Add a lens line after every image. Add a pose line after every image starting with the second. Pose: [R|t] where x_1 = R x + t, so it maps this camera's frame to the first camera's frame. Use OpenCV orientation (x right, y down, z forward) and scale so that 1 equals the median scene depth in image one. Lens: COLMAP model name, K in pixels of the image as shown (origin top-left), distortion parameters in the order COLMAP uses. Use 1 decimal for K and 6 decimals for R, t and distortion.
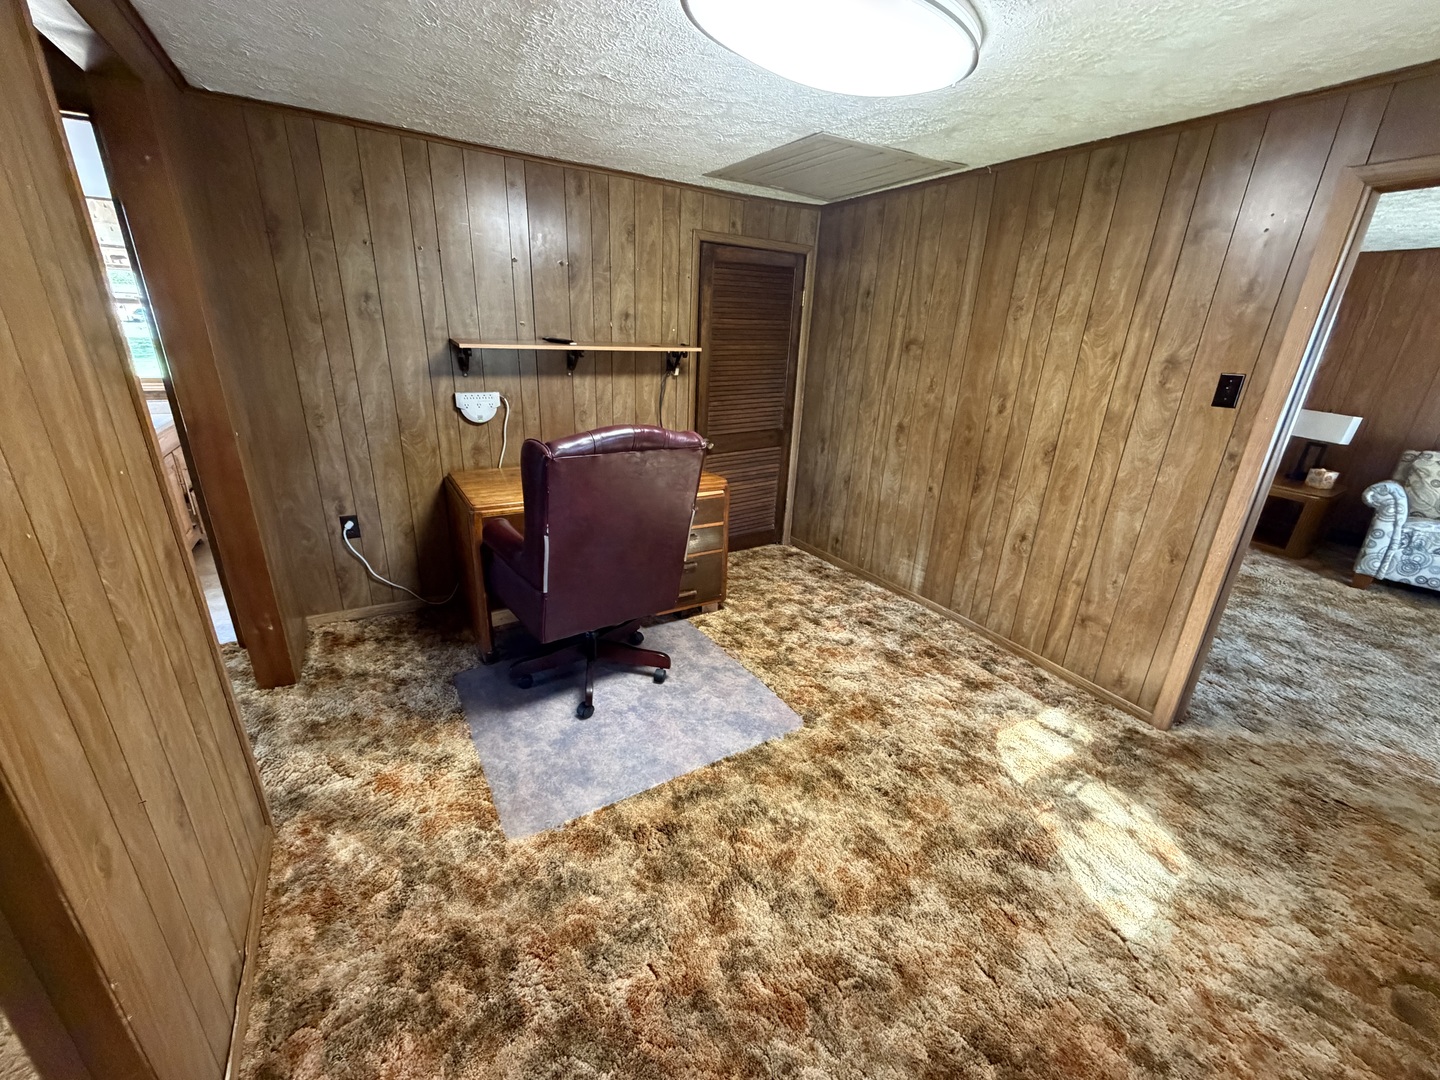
lens RADIAL K [[572.1, 0, 711.9], [0, 572.1, 537.8], [0, 0, 1]] dist [0.000792, -0.000420]
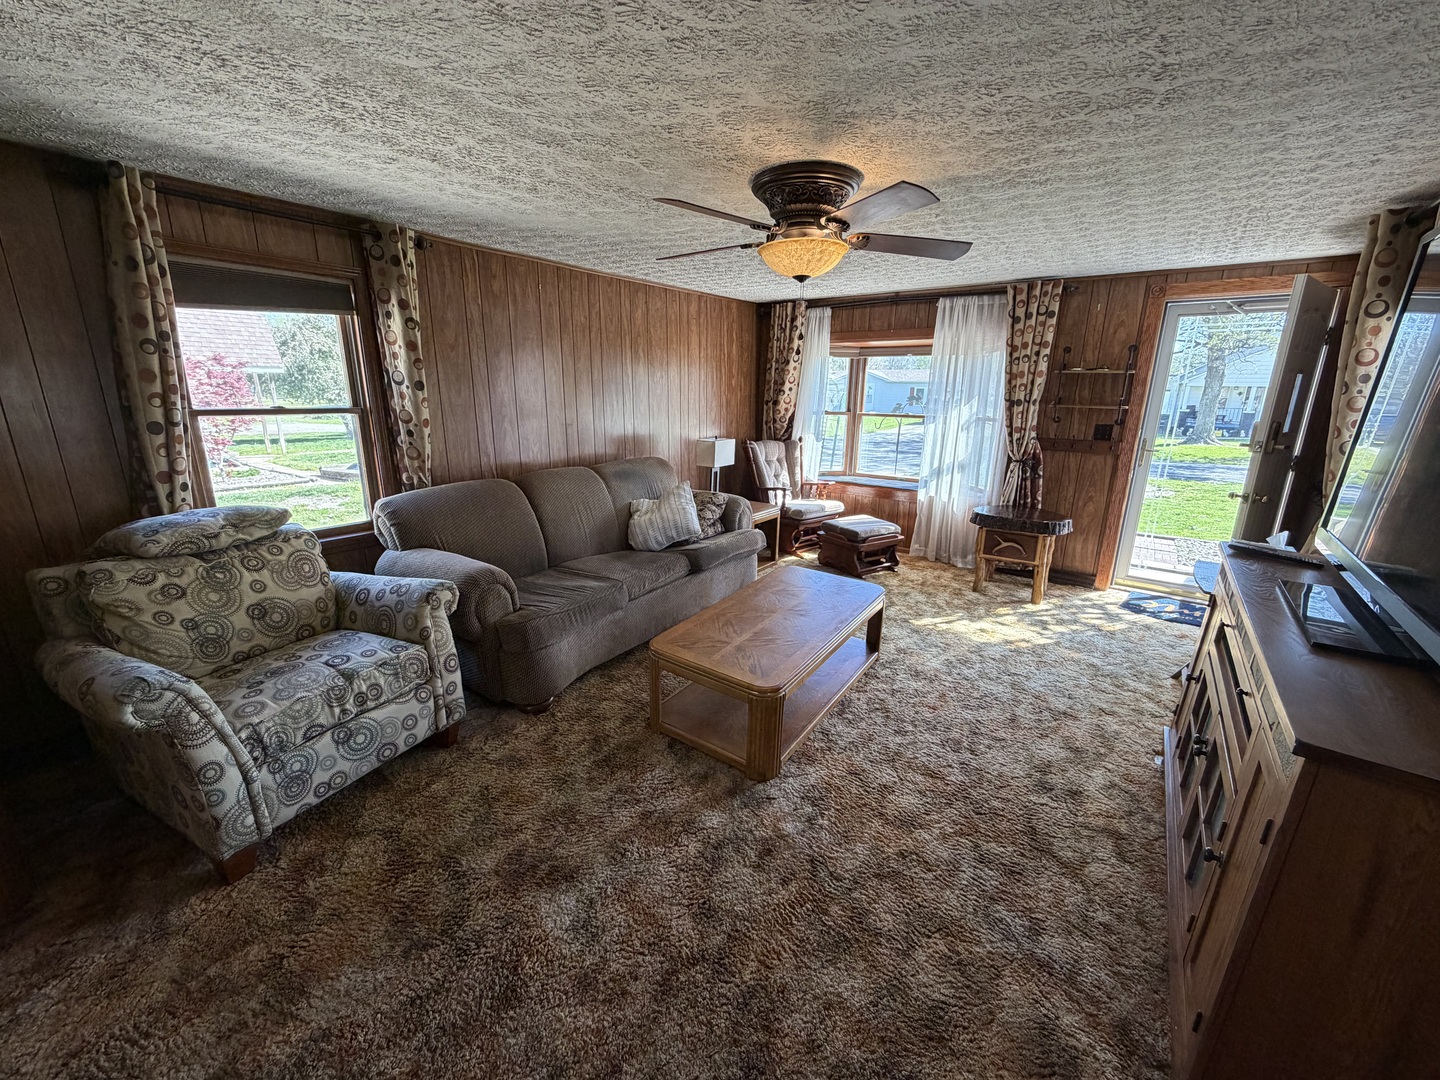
lens RADIAL K [[572.1, 0, 717.5], [0, 572.1, 542.1], [0, 0, 1]] dist [0.000792, -0.000420]
pose [[-0.385713, -0.283162, 0.878092, 1.025617], [0.289846, 0.866363, 0.406699, -0.334071], [-0.875908, 0.411381, -0.252094, 1.049482]]
